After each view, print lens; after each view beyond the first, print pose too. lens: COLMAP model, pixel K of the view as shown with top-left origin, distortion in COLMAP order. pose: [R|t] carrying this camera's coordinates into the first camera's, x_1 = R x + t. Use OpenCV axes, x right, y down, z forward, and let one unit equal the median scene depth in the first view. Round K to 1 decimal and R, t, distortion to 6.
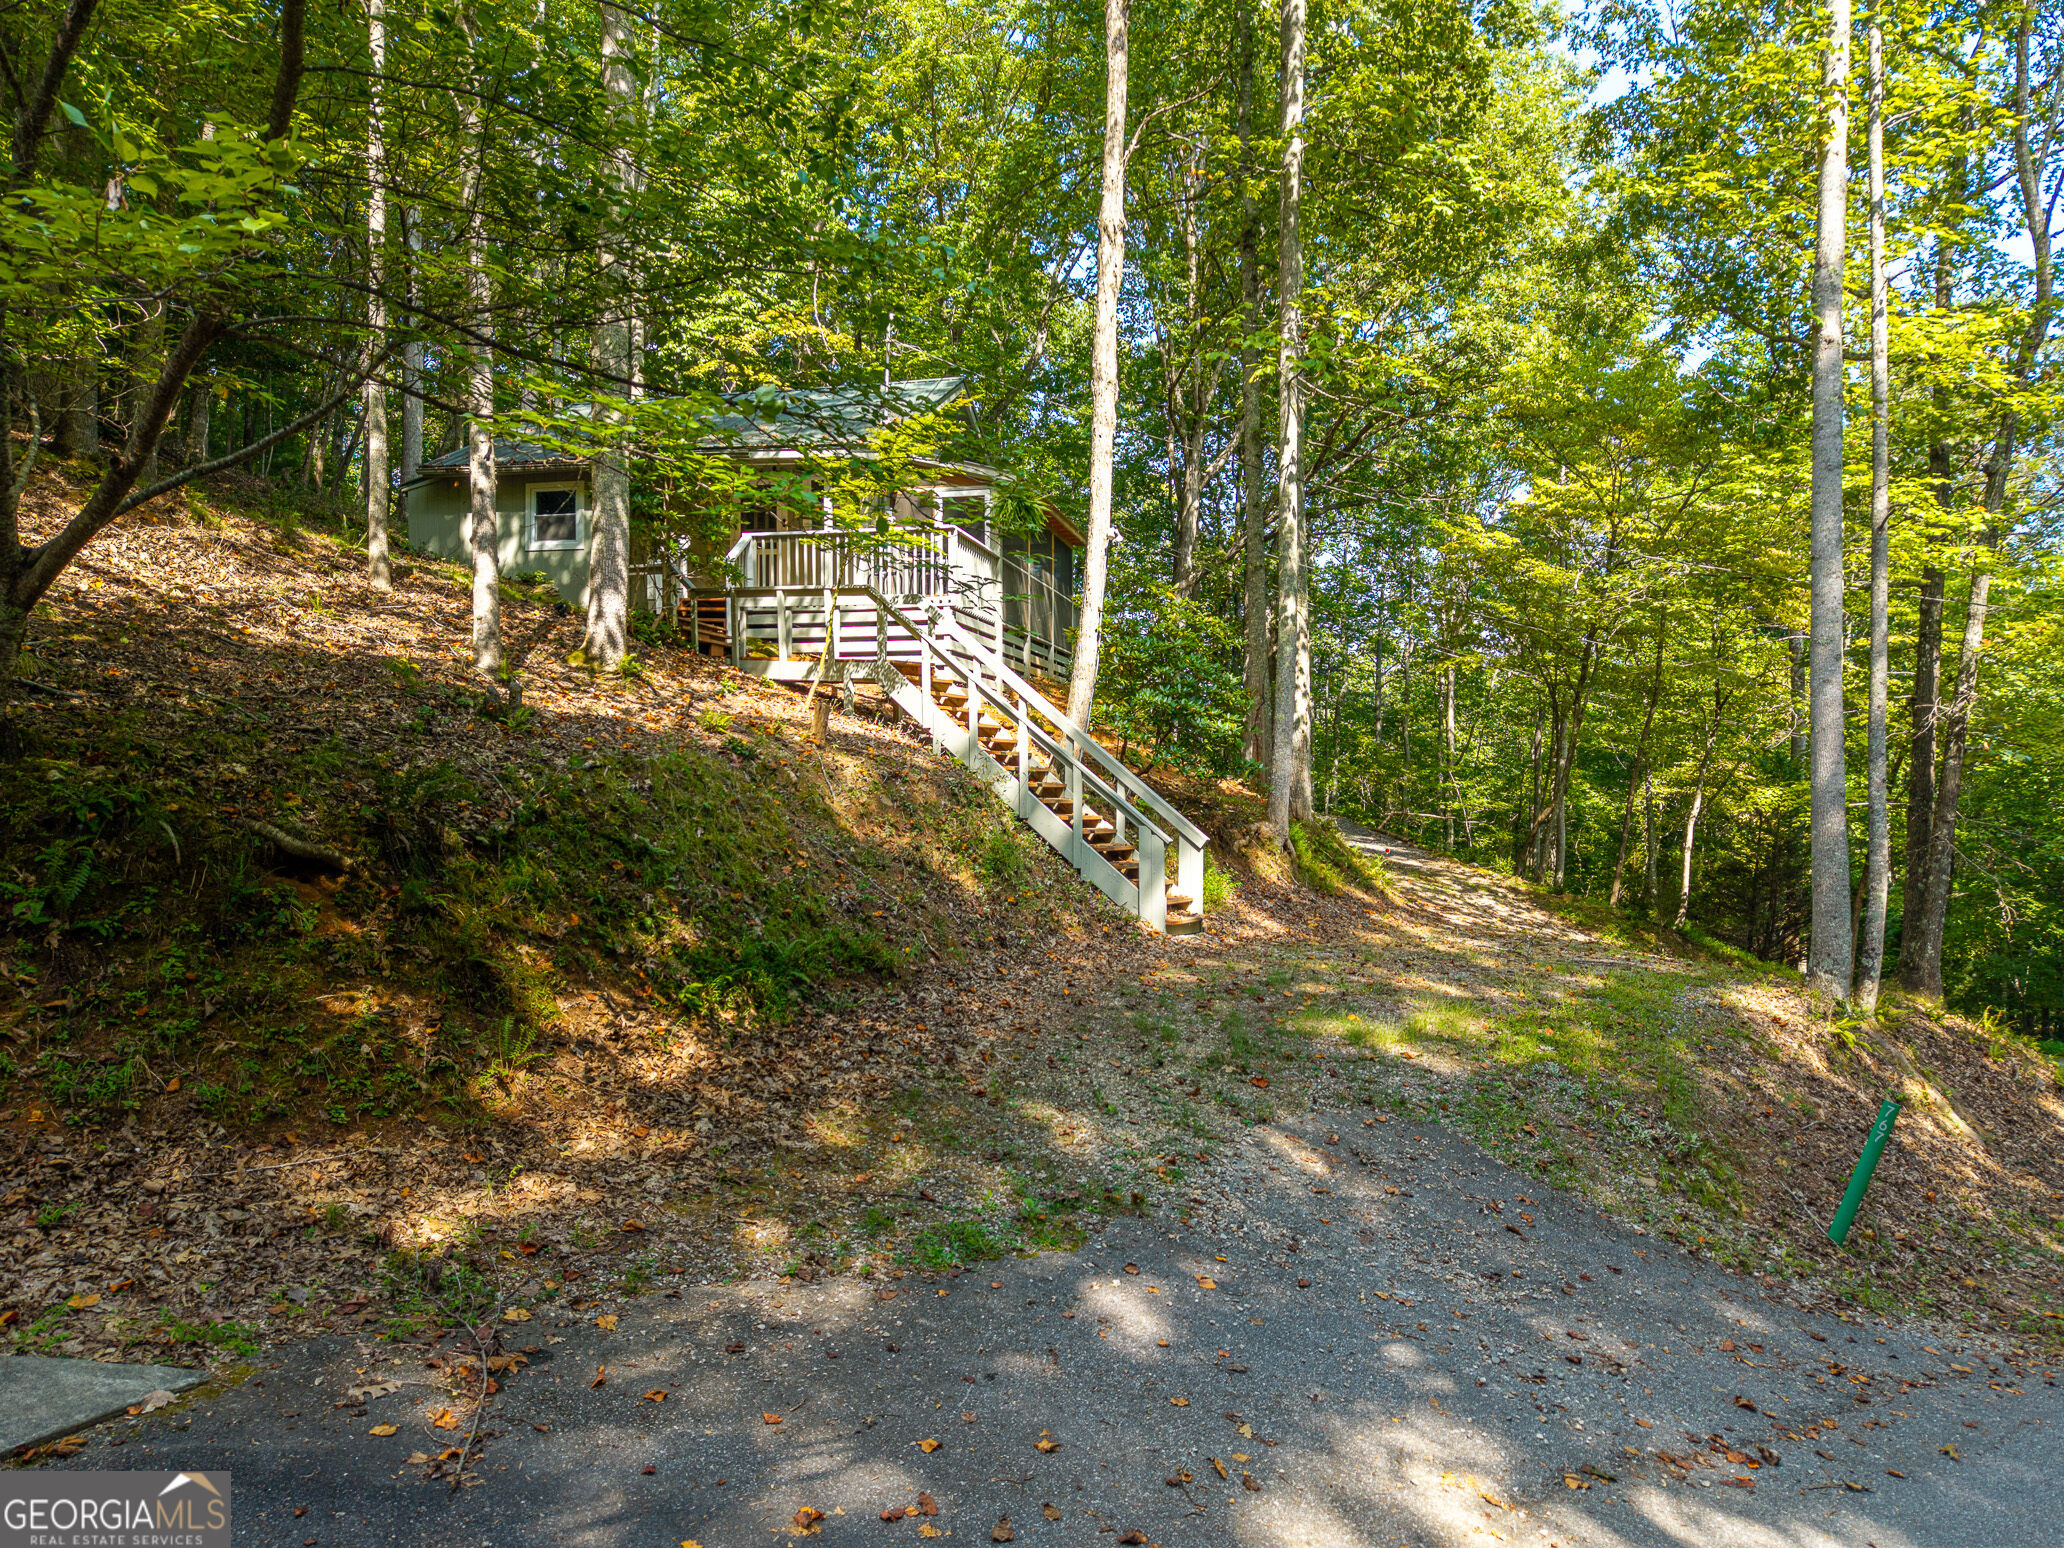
lens RADIAL K [[1400.6, 0, 1032.0], [0, 1400.6, 774.0], [0, 0, 1]] dist [0.030047, -0.031364]
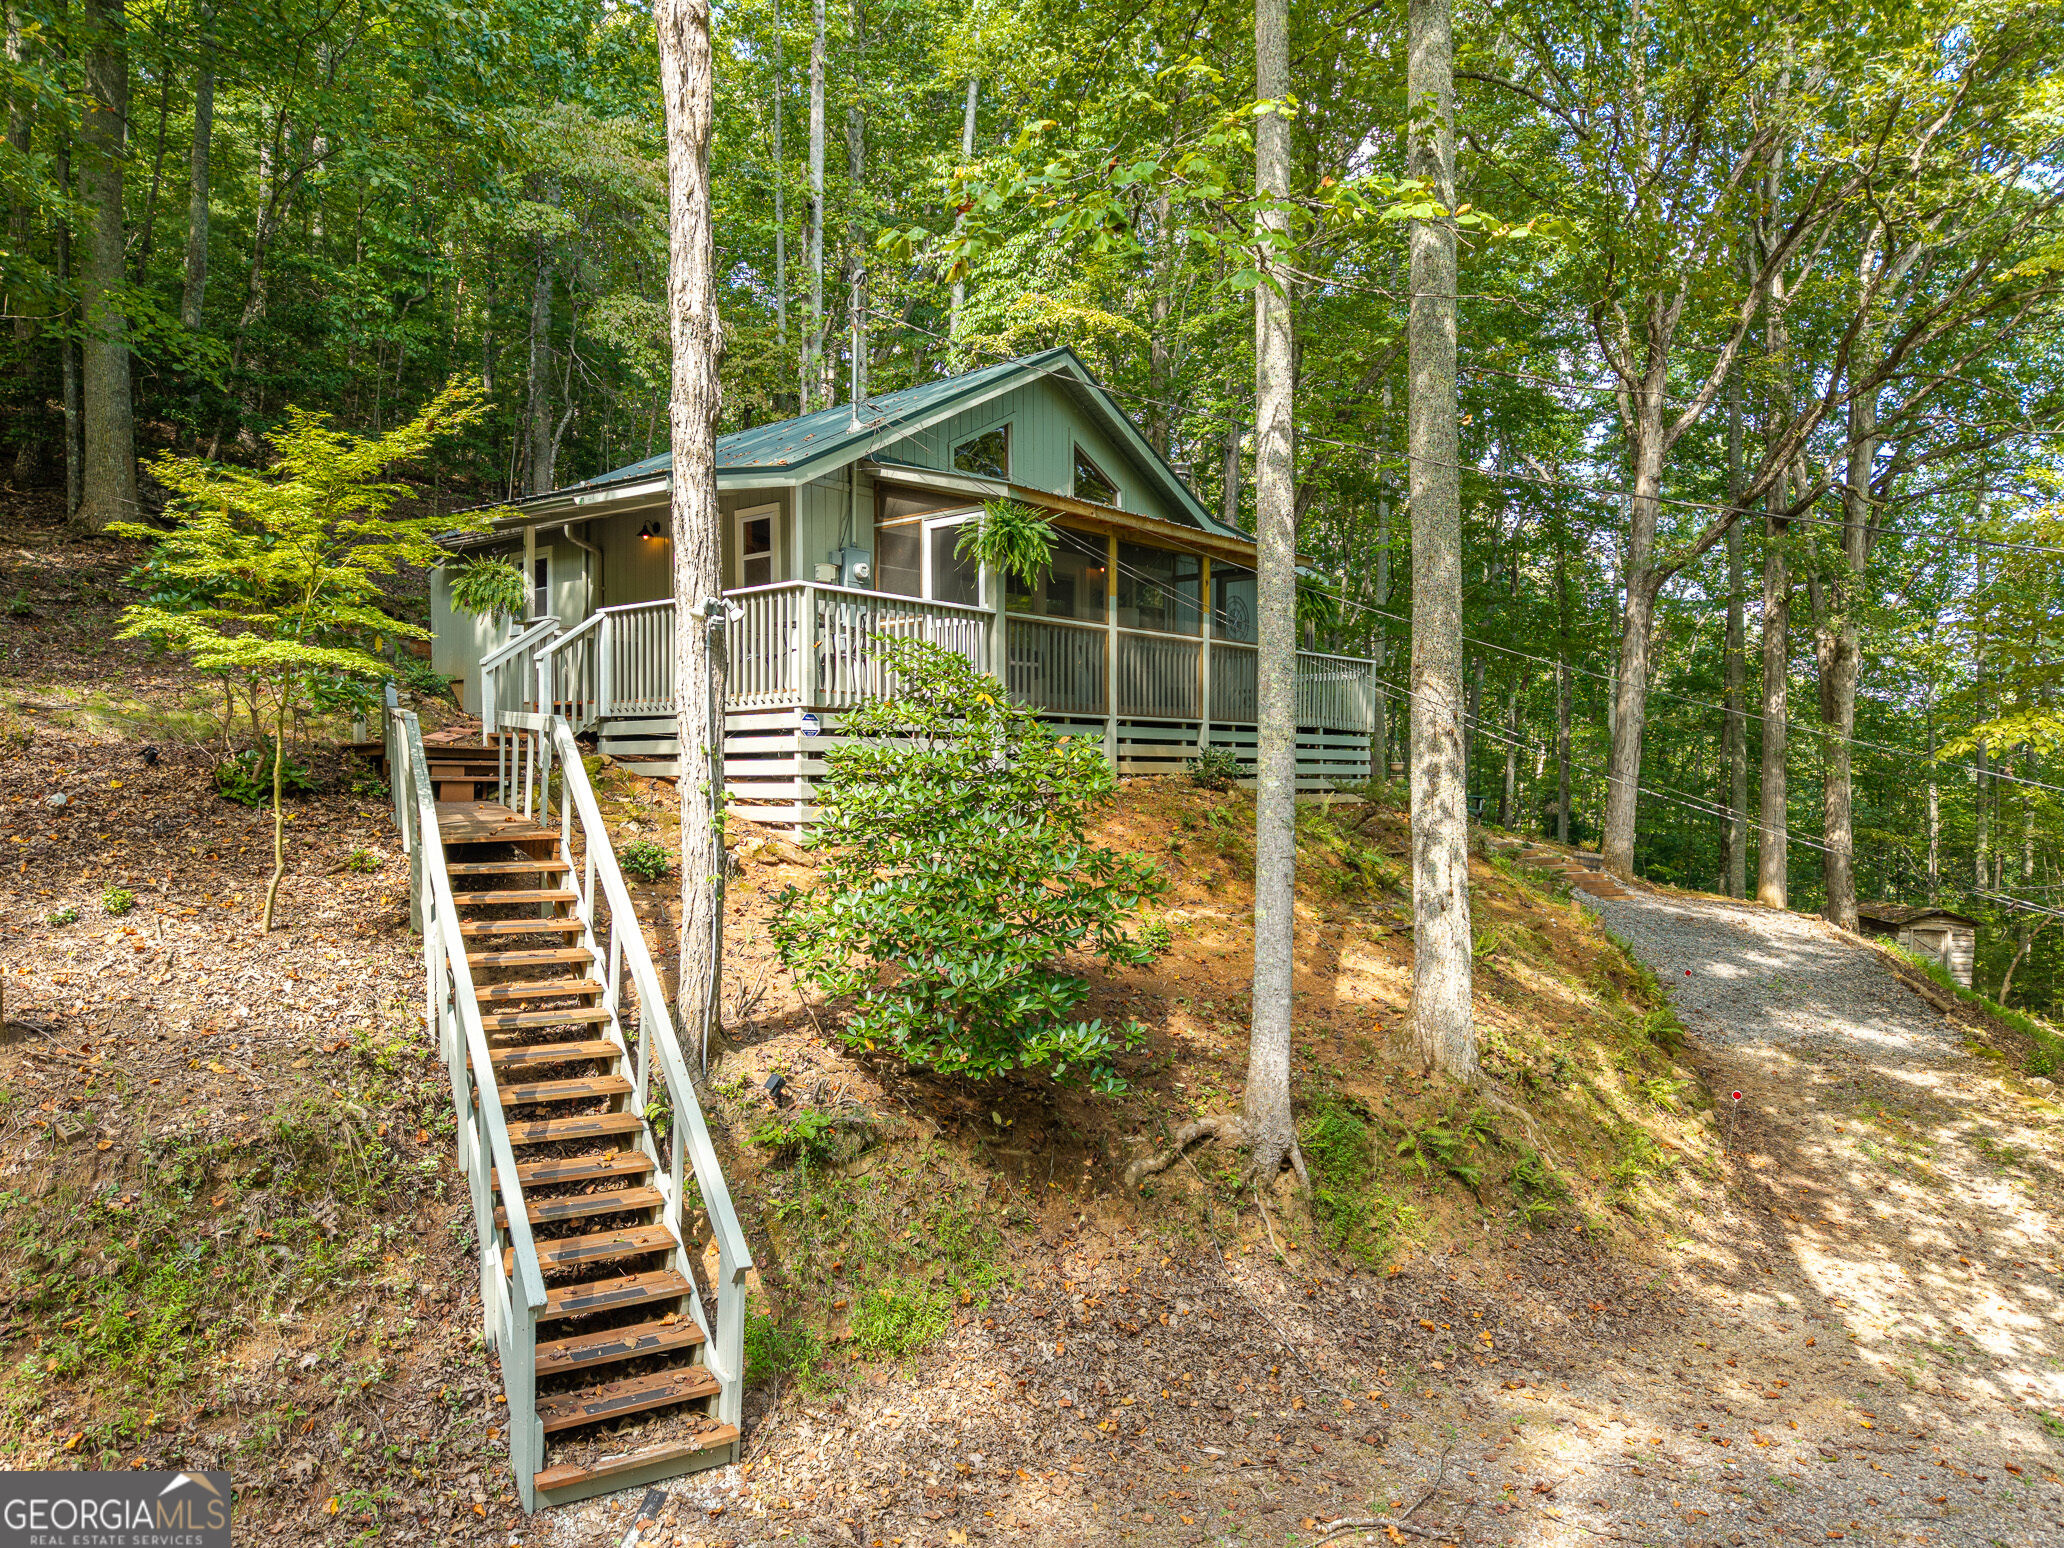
lens RADIAL K [[1400.6, 0, 1032.0], [0, 1400.6, 774.0], [0, 0, 1]] dist [0.030047, -0.031364]
pose [[0.891147, -0.004114, -0.453697, 0.287757], [0.003955, 0.999991, -0.001299, -0.076910], [0.453698, -0.000637, 0.891155, 0.416724]]
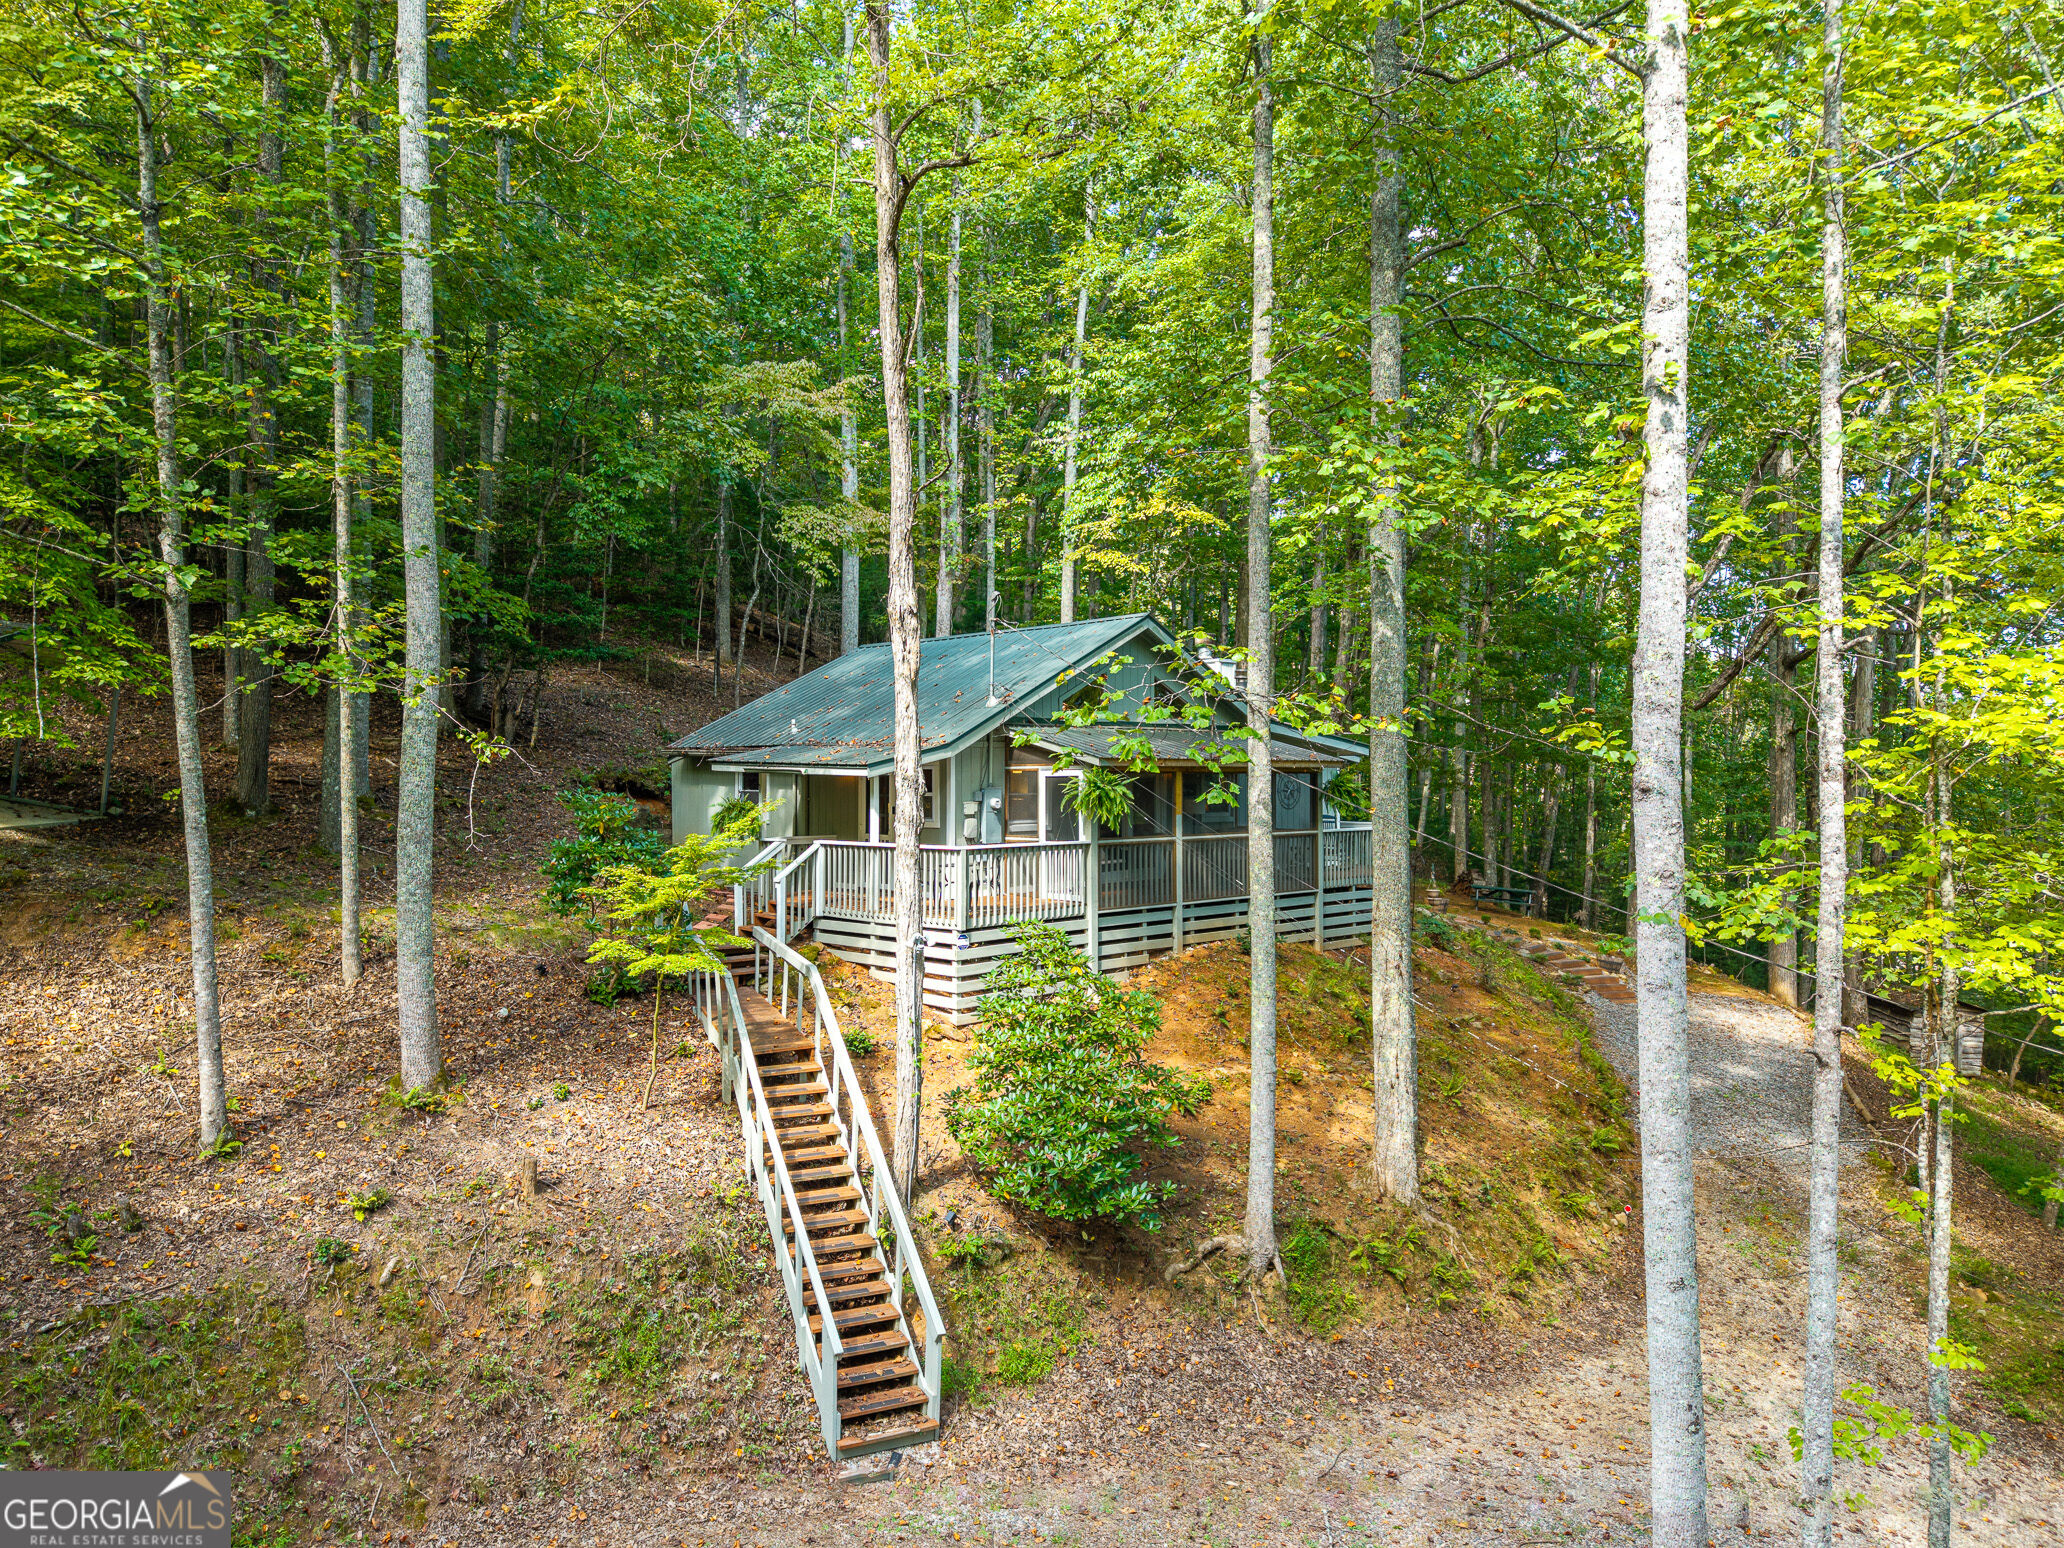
lens RADIAL K [[1393.2, 0, 1032.0], [0, 1393.2, 774.0], [0, 0, 1]] dist [0.067687, -0.130680]
pose [[0.849666, -0.004758, -0.527299, 0.424165], [0.002998, 0.999987, -0.004192, -0.194765], [0.527312, 0.001981, 0.849669, 0.196766]]
